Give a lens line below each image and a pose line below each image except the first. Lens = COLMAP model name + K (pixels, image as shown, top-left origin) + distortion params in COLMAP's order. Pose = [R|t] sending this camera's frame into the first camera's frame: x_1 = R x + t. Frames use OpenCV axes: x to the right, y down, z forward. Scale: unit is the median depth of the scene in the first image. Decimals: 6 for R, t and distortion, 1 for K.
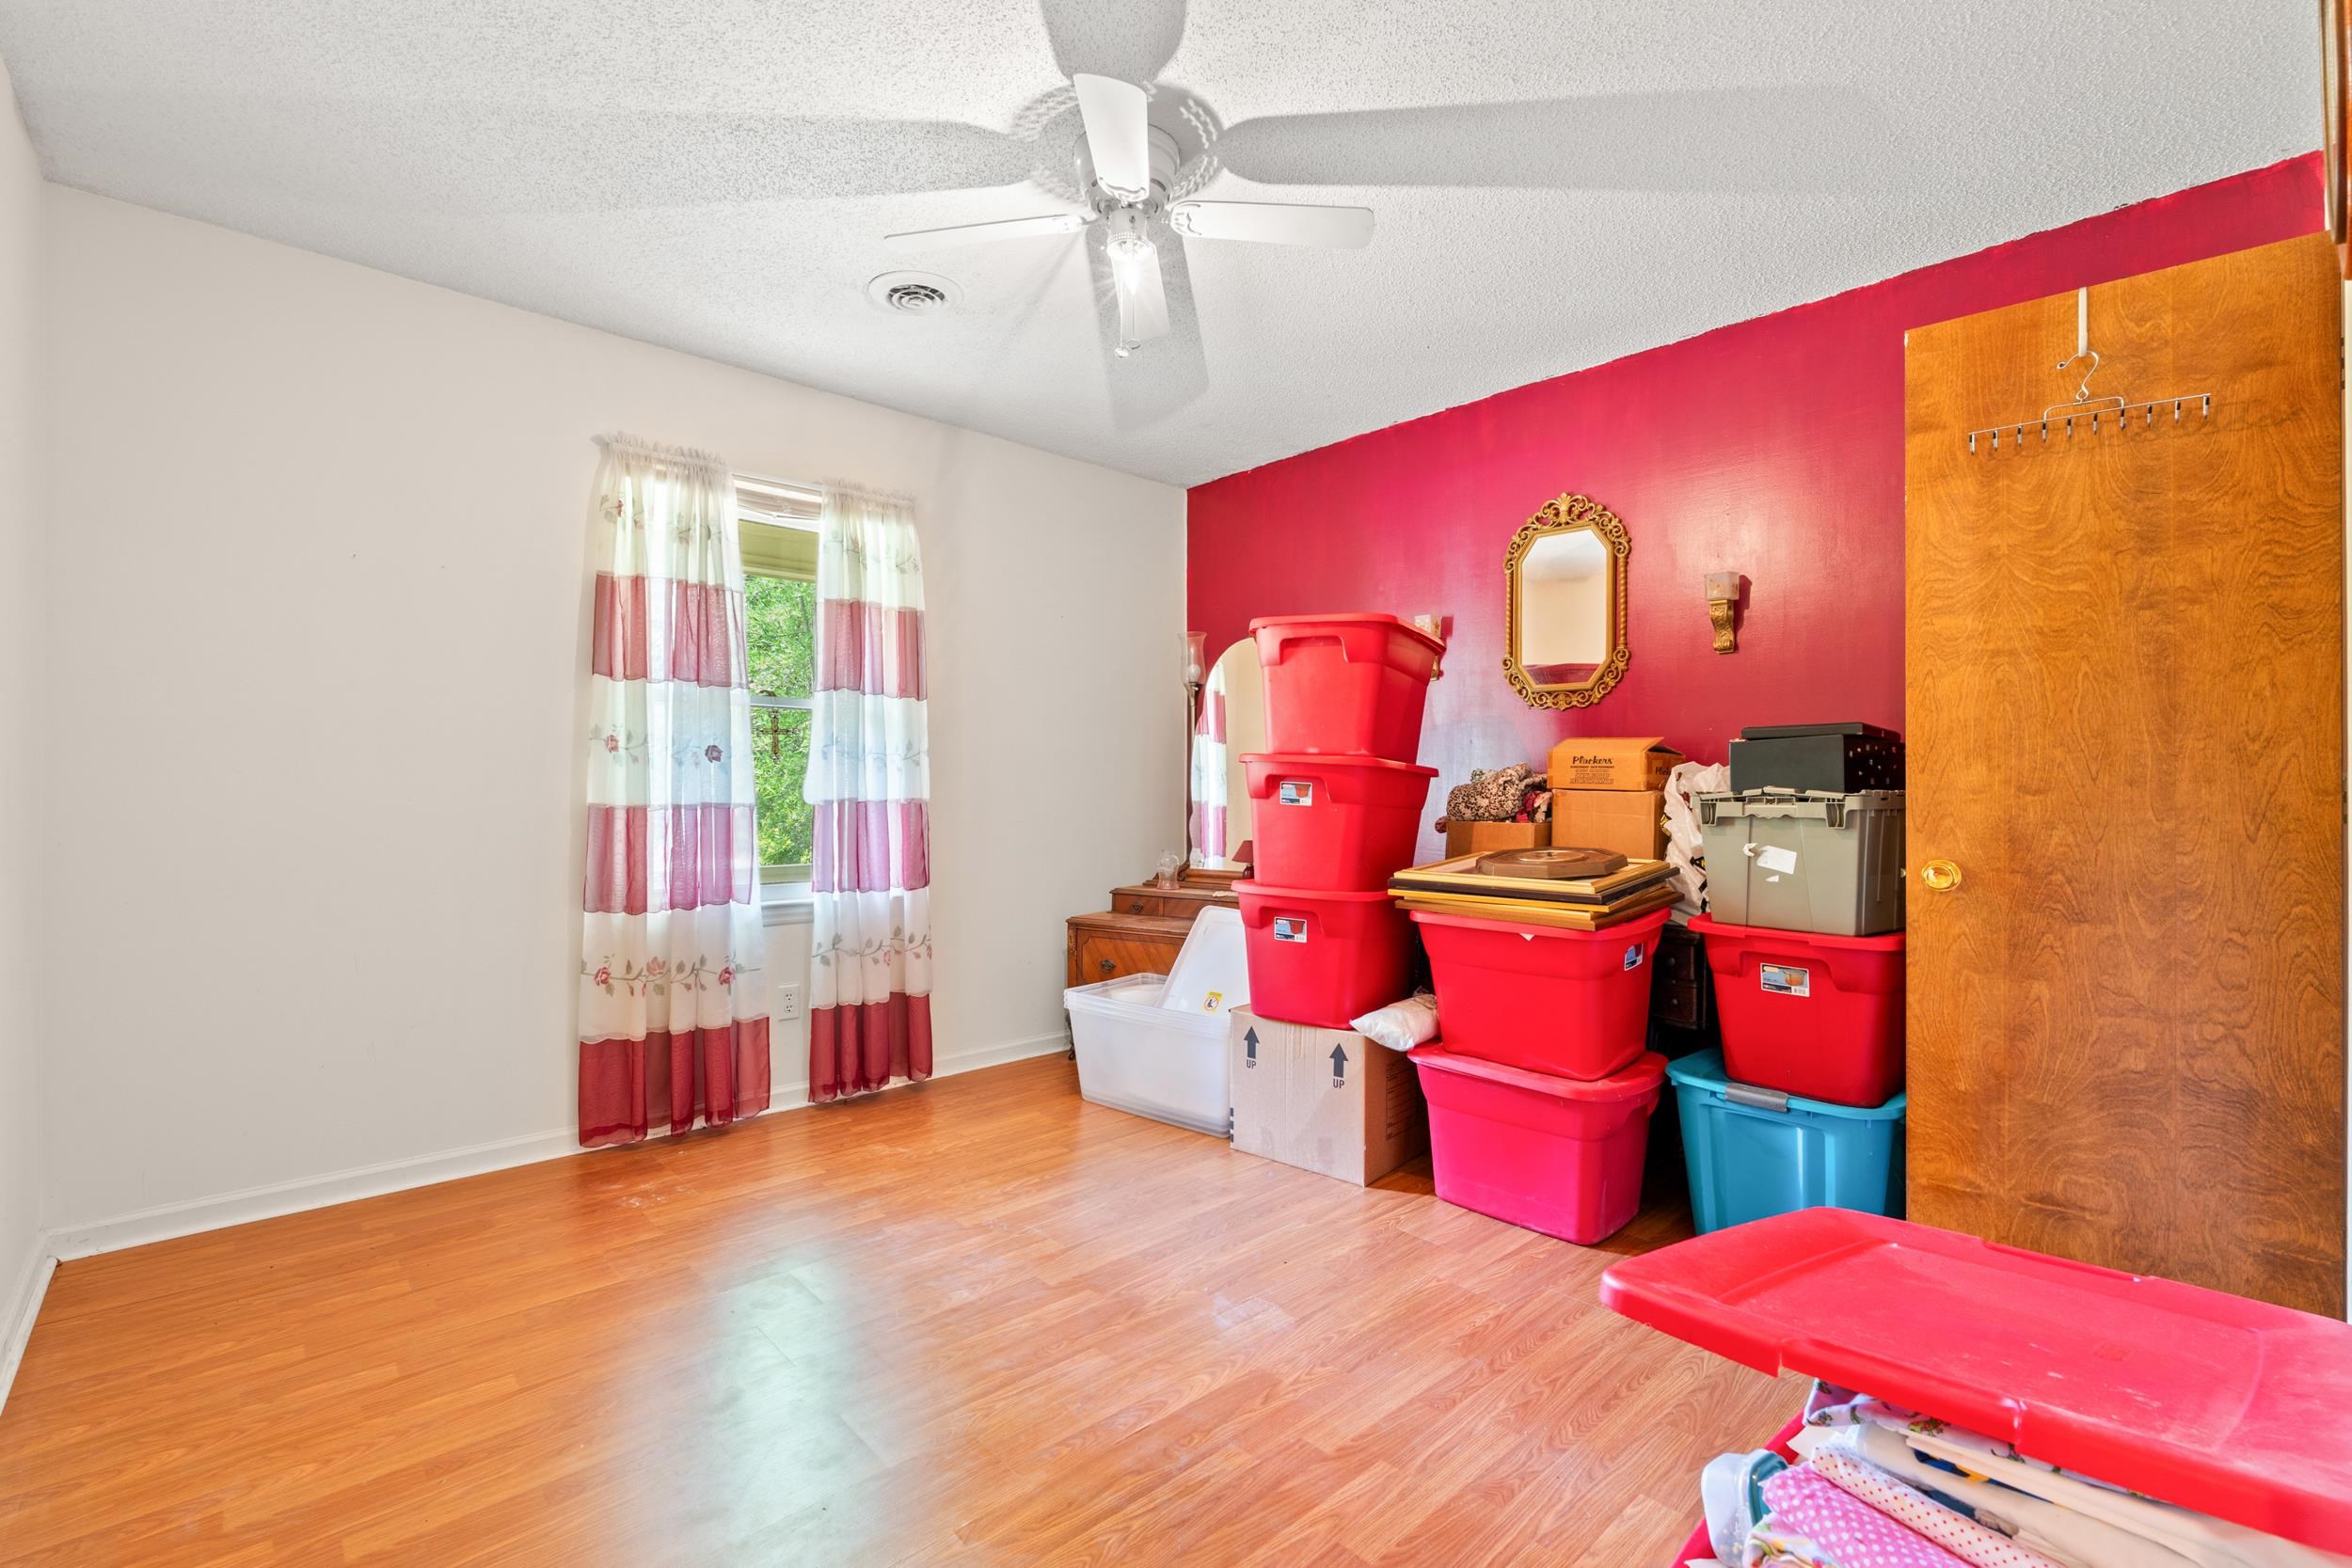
lens RADIAL K [[1032.8, 0, 1199.9], [0, 1032.8, 789.7], [0, 0, 1]] dist [-0.005596, -0.000338]
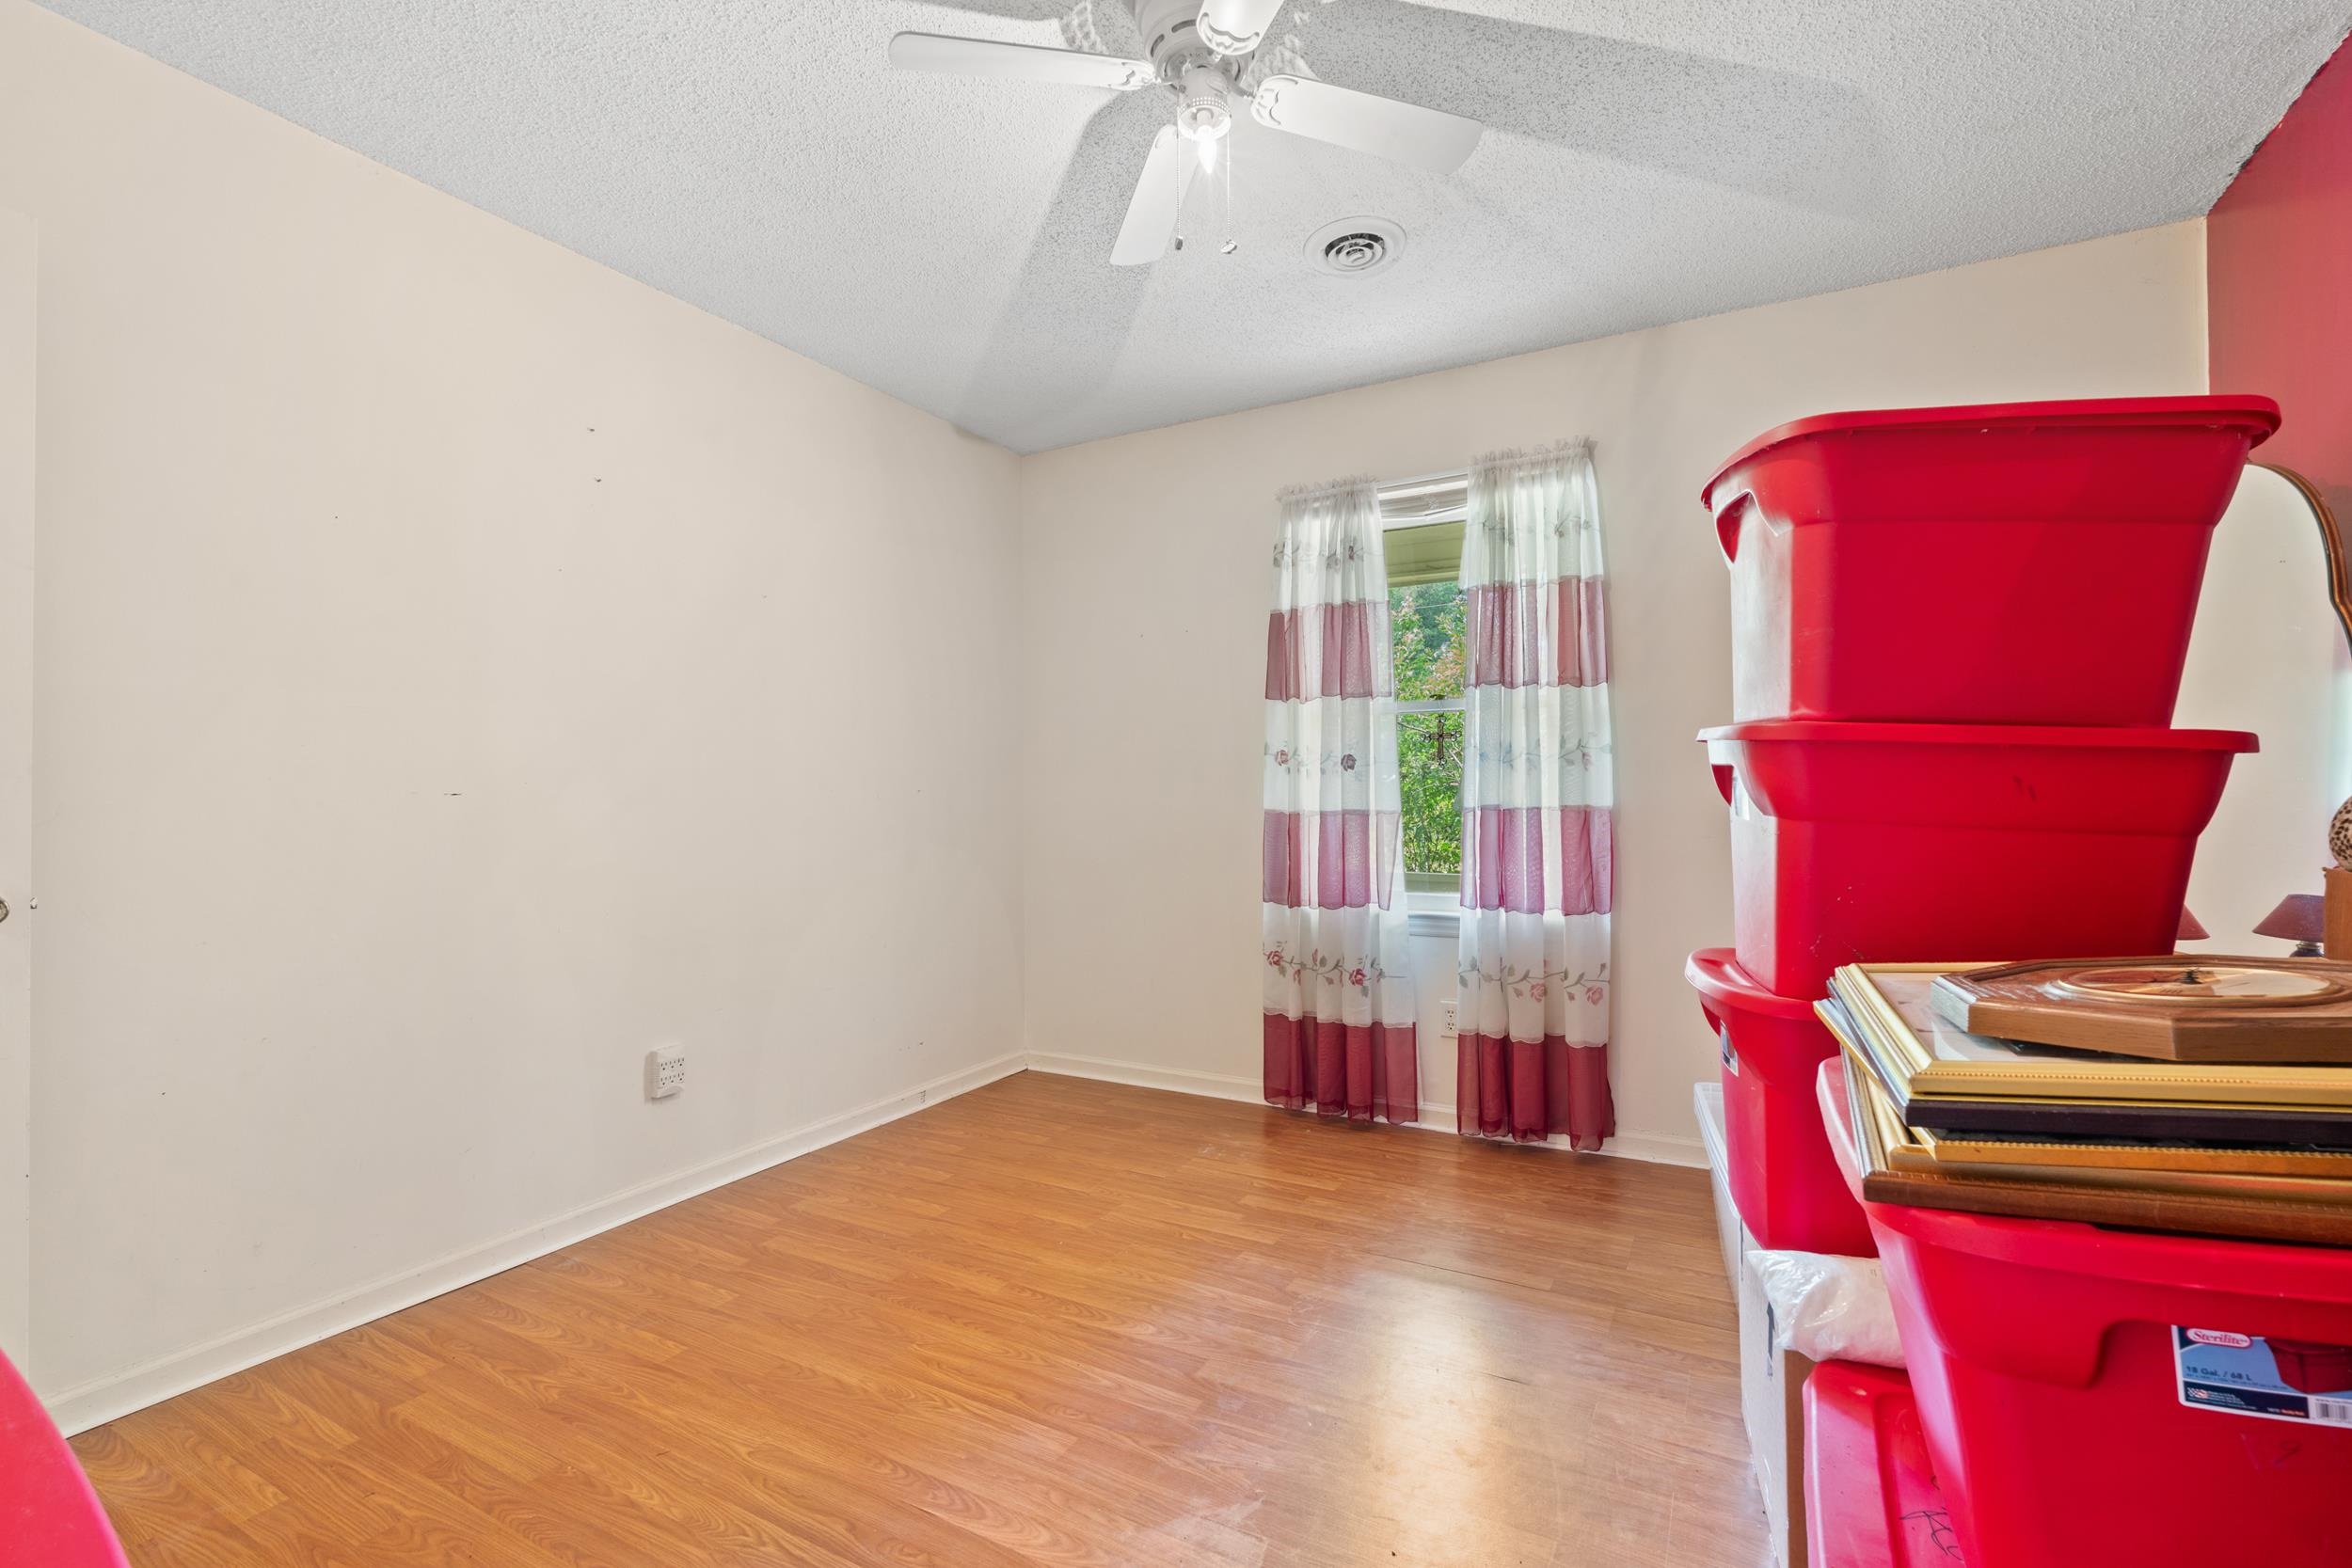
lens RADIAL K [[1032.8, 0, 1171.7], [0, 1032.8, 790.8], [0, 0, 1]] dist [-0.005596, -0.000338]
pose [[0.306783, -0.011734, -0.951707, 0.481049], [0.006811, 0.999925, -0.010133, 0.003310], [0.951755, -0.003374, 0.306840, 0.516949]]
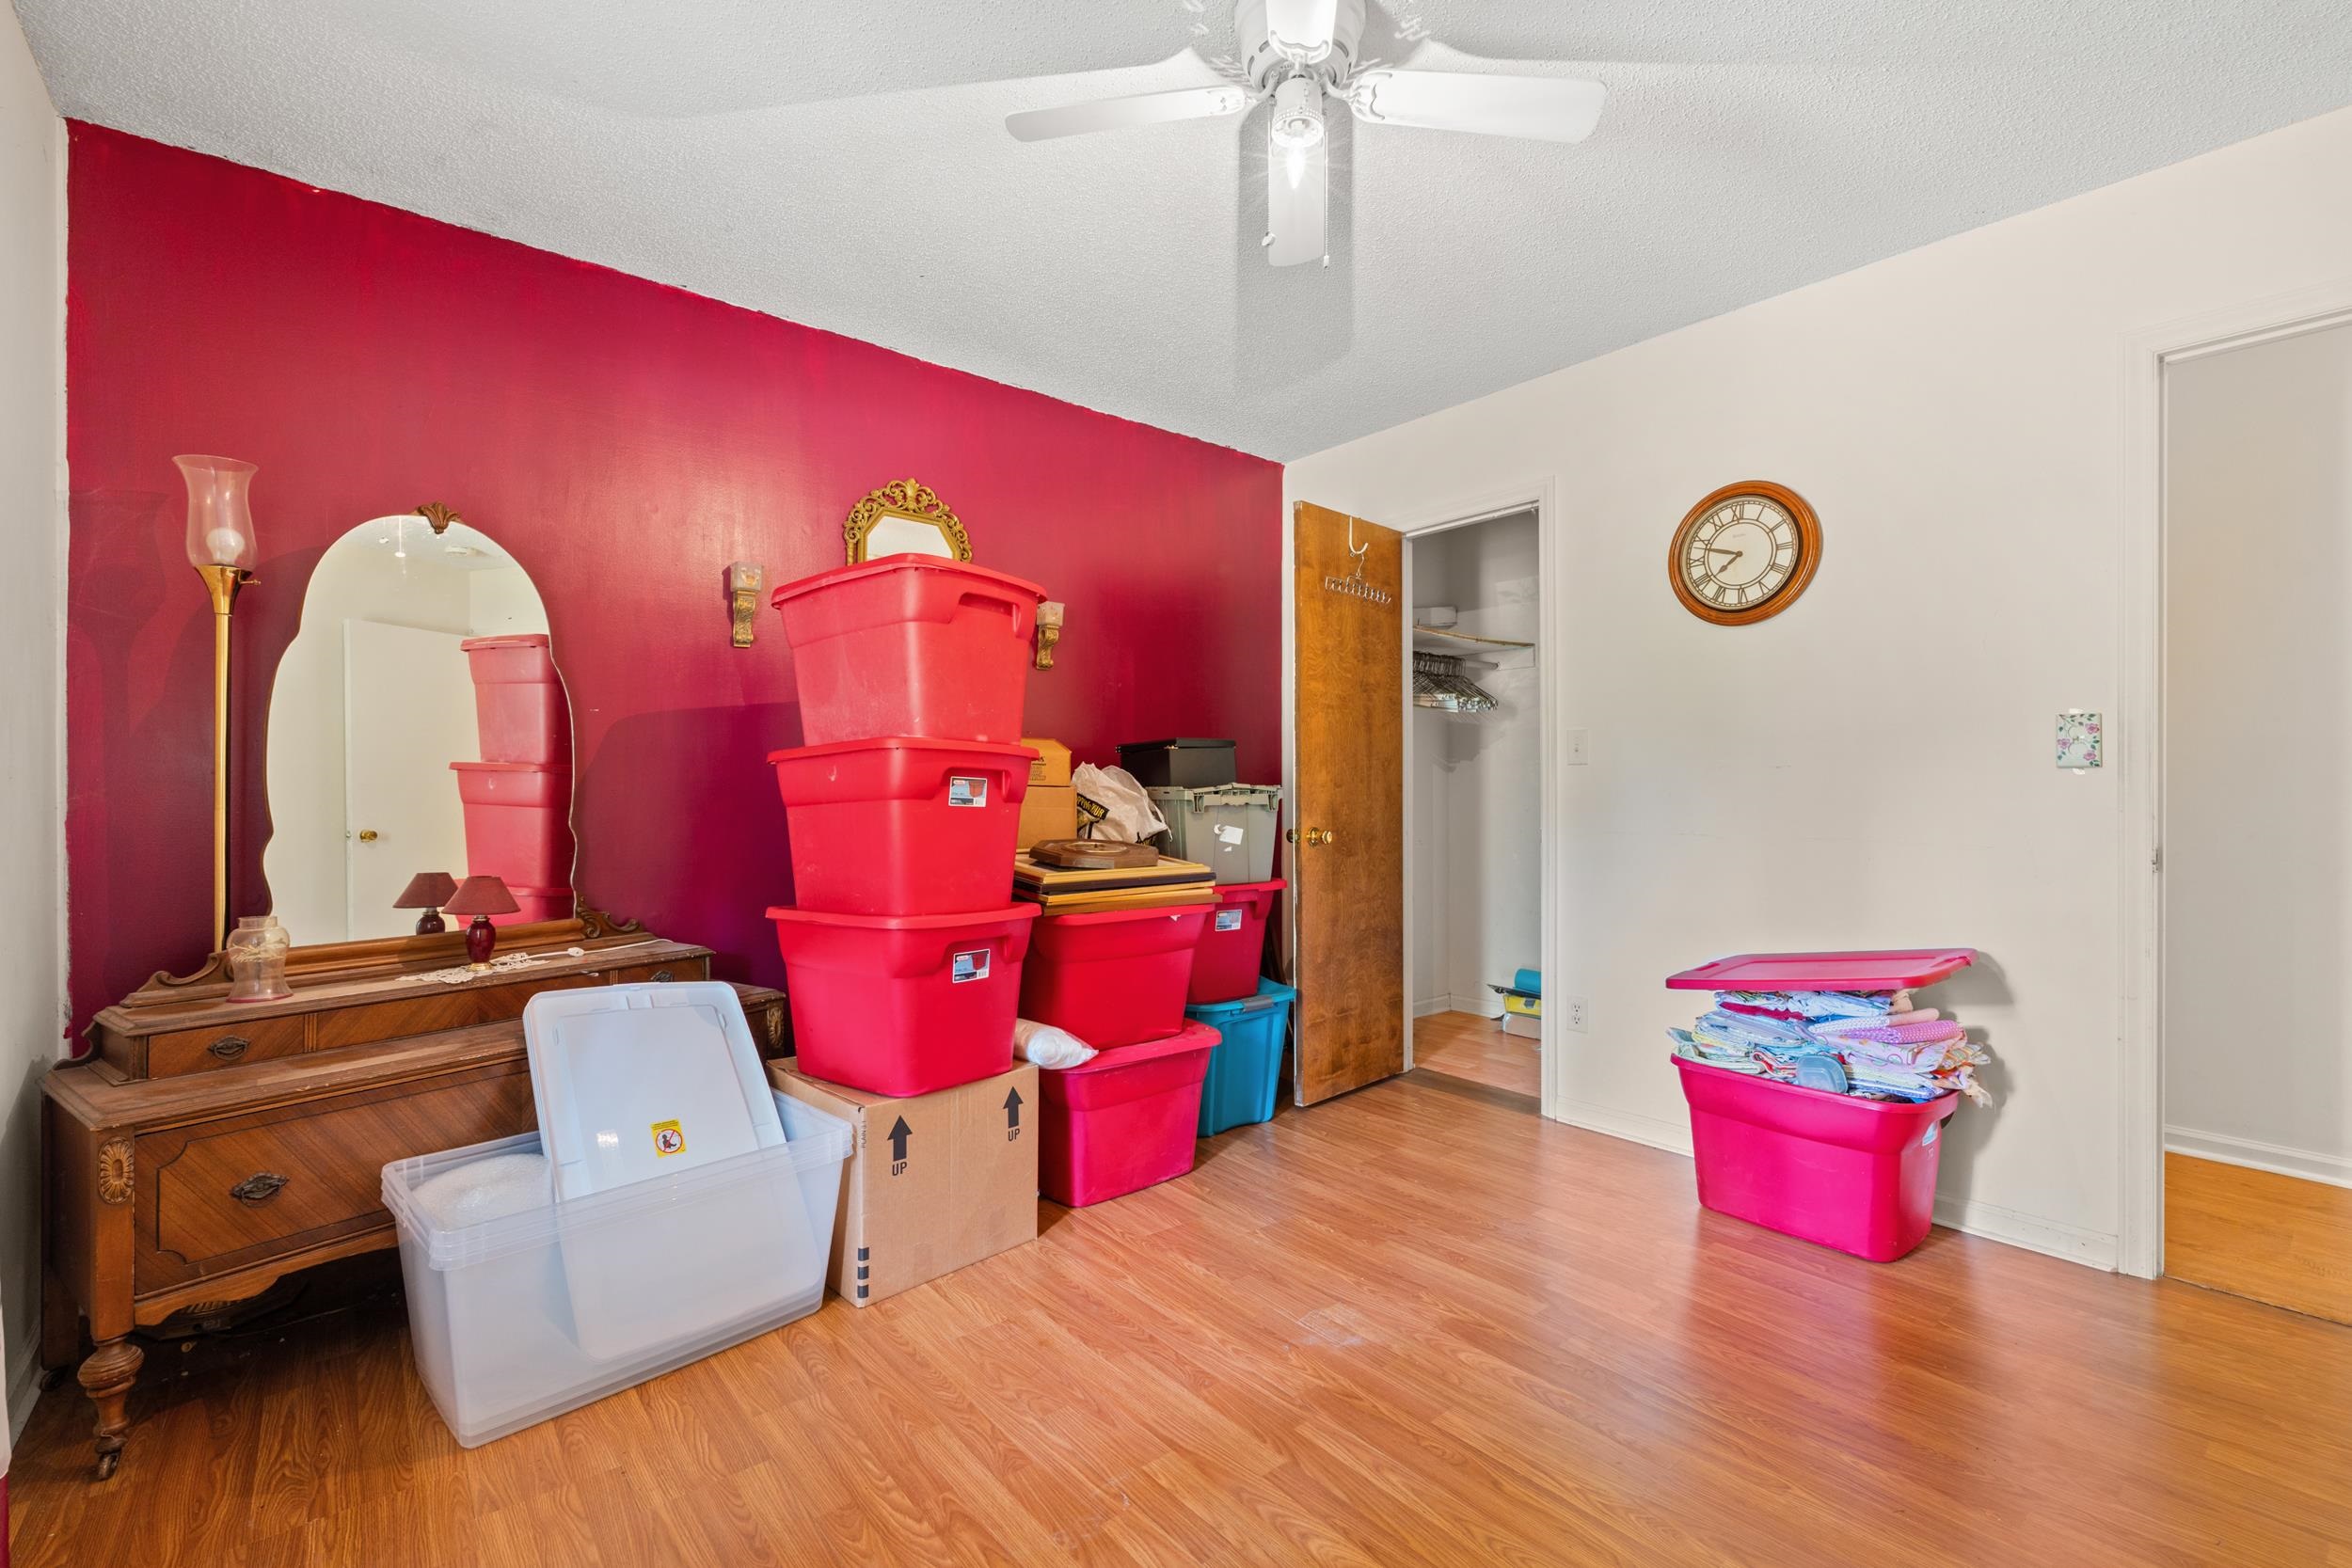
lens RADIAL K [[1032.8, 0, 1166.9], [0, 1032.8, 779.3], [0, 0, 1]] dist [-0.005596, -0.000338]
pose [[0.069146, 0.000416, 0.997606, -0.637484], [-0.000480, 1.000000, -0.000384, -0.005522], [-0.997606, -0.000452, 0.069146, 0.743054]]
